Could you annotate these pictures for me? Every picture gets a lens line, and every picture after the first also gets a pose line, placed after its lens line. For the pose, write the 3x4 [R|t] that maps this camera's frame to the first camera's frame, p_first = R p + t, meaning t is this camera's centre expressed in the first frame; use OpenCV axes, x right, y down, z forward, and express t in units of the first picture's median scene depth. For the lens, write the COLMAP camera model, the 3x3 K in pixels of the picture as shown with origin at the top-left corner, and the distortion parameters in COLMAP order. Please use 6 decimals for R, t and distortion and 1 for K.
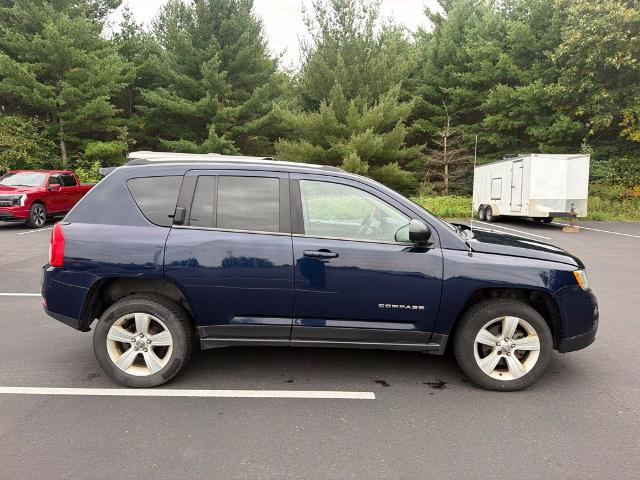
lens RADIAL K [[465.9, 0, 317.2], [0, 465.9, 242.8], [0, 0, 1]] dist [0.019406, 0.004178]
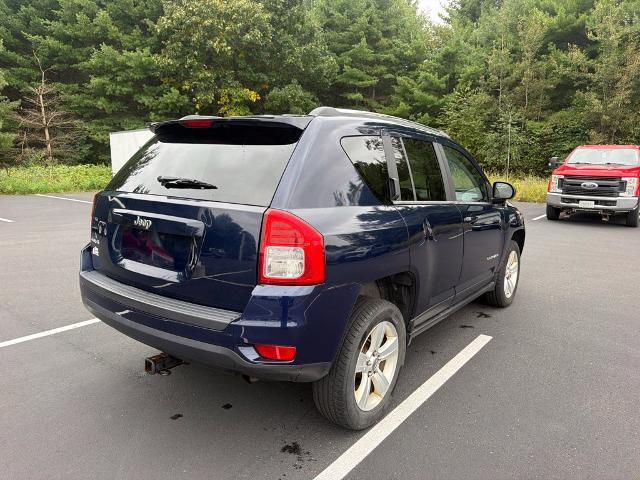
lens RADIAL K [[464.6, 0, 318.3], [0, 464.6, 243.6], [0, 0, 1]] dist [0.030422, -0.016746]
pose [[0.633357, -0.133185, 0.762312, -0.104346], [0.079234, 0.991062, 0.107320, -0.011407], [-0.769792, -0.007571, 0.638249, 0.072678]]
